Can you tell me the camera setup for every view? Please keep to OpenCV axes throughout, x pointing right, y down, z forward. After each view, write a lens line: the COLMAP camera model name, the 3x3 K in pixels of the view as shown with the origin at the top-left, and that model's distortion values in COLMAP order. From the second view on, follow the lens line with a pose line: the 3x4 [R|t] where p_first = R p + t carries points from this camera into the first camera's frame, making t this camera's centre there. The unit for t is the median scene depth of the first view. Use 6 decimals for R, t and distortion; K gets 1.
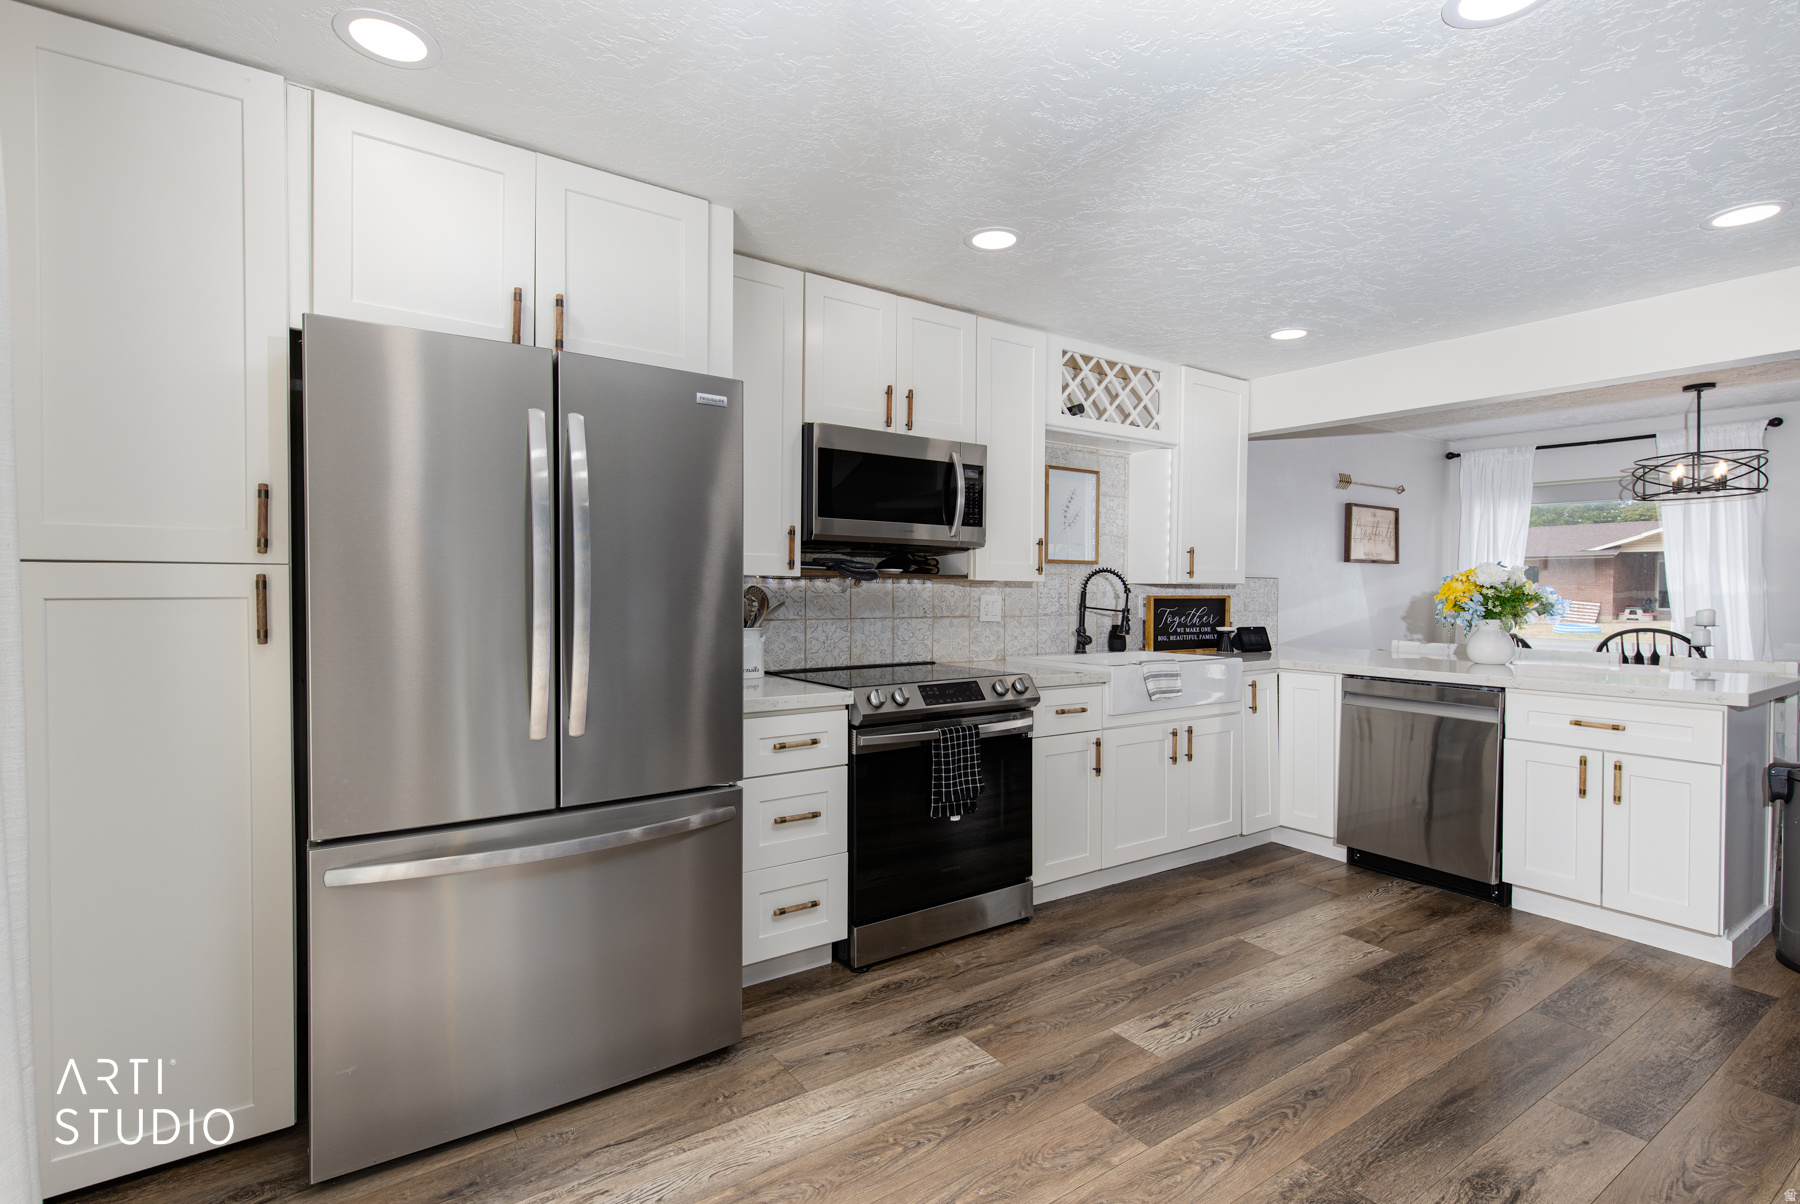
lens RADIAL K [[815.6, 0, 874.3], [0, 815.6, 604.7], [0, 0, 1]] dist [0.004437, 0.000957]
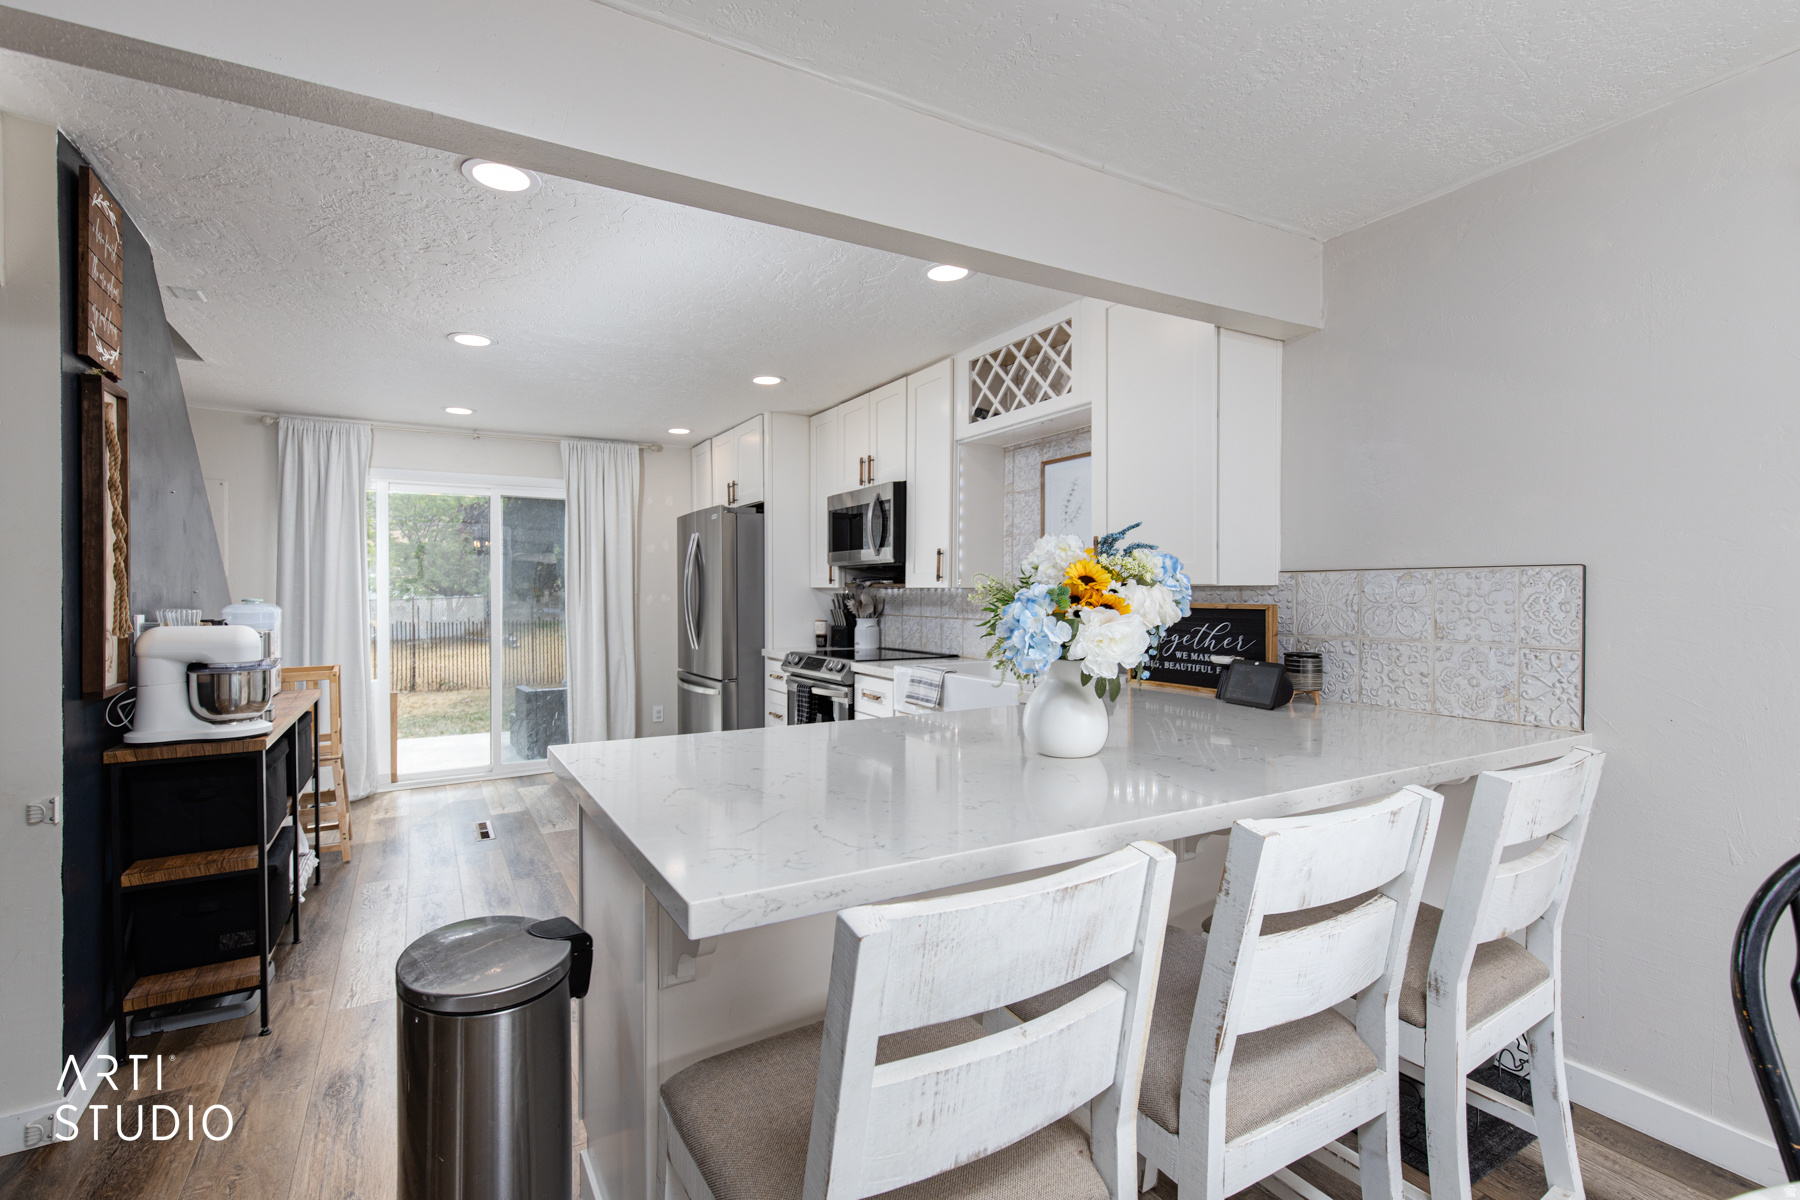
lens RADIAL K [[815.6, 0, 857.7], [0, 815.6, 603.9], [0, 0, 1]] dist [0.004437, 0.000957]
pose [[-0.073231, 0.010755, -0.997257, 1.279569], [-0.014642, 0.999822, 0.011858, -0.017763], [0.997208, 0.015470, -0.073061, 0.948484]]
